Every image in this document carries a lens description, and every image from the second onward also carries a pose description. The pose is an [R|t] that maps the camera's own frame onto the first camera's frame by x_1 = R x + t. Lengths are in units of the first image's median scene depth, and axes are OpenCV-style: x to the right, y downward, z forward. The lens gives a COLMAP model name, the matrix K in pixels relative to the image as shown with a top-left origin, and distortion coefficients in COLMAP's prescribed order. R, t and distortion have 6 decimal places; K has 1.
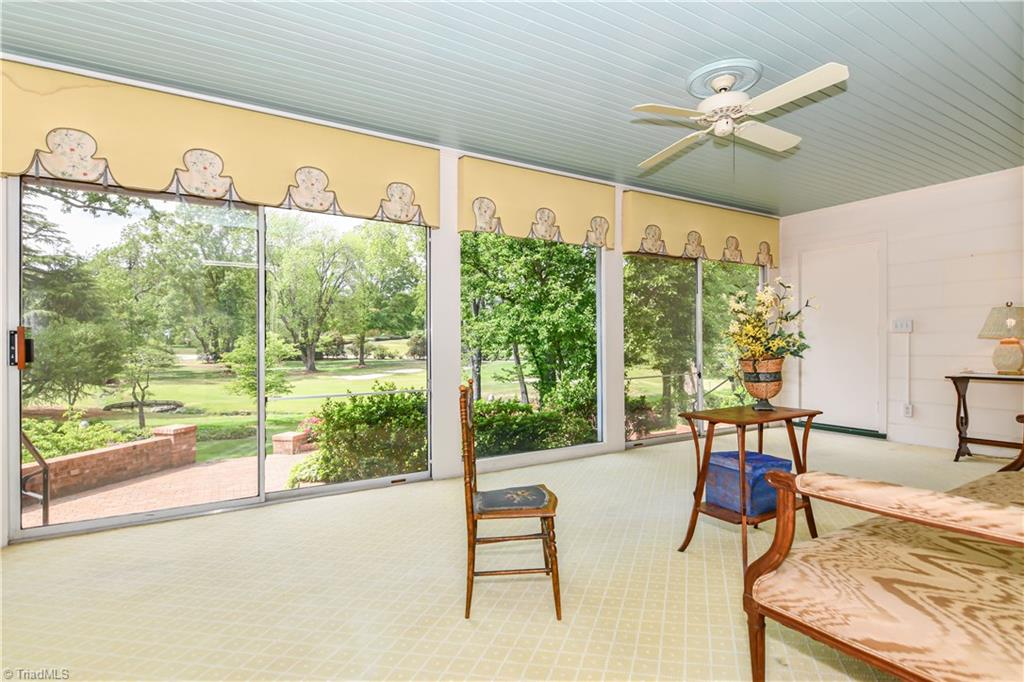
lens RADIAL K [[491.7, 0, 519.0], [0, 491.7, 341.3], [0, 0, 1]] dist [-0.004344, -0.007437]
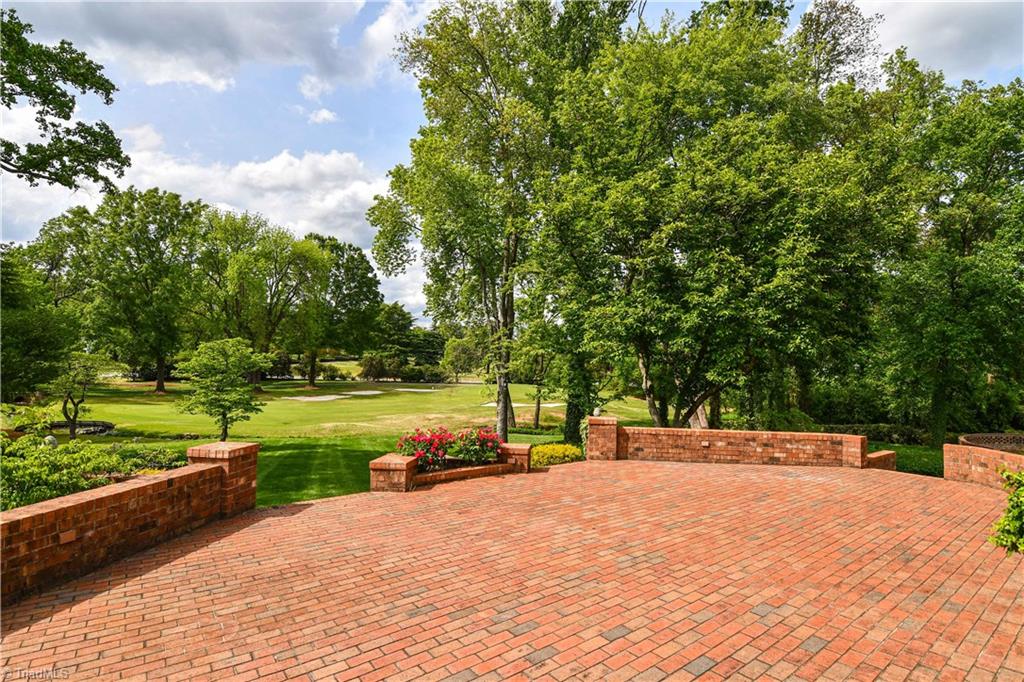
lens RADIAL K [[491.7, 0, 510.9], [0, 491.7, 338.8], [0, 0, 1]] dist [-0.004344, -0.007437]
pose [[0.994373, 0.025255, 0.102880, -0.115323], [-0.019097, 0.997991, -0.060411, 0.020219], [-0.104199, 0.058107, 0.992858, 0.100892]]
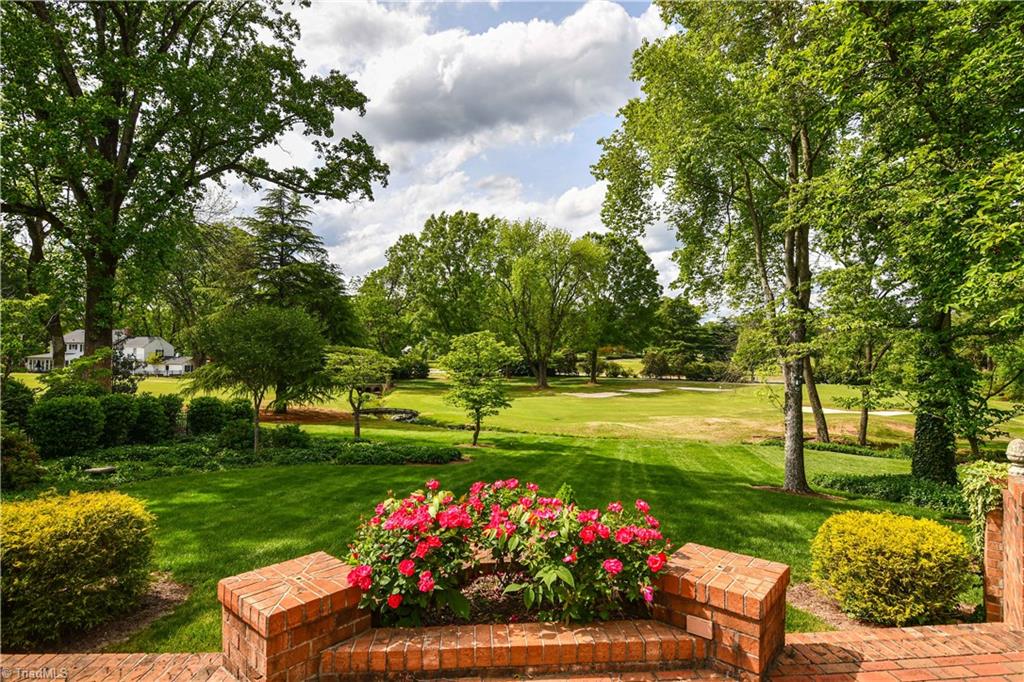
lens RADIAL K [[491.7, 0, 517.9], [0, 491.7, 341.9], [0, 0, 1]] dist [-0.004344, -0.007437]
pose [[0.895547, -0.004551, -0.444943, -0.083951], [-0.015015, 0.999069, -0.040441, 0.026712], [0.444713, 0.042898, 0.894645, 0.250142]]
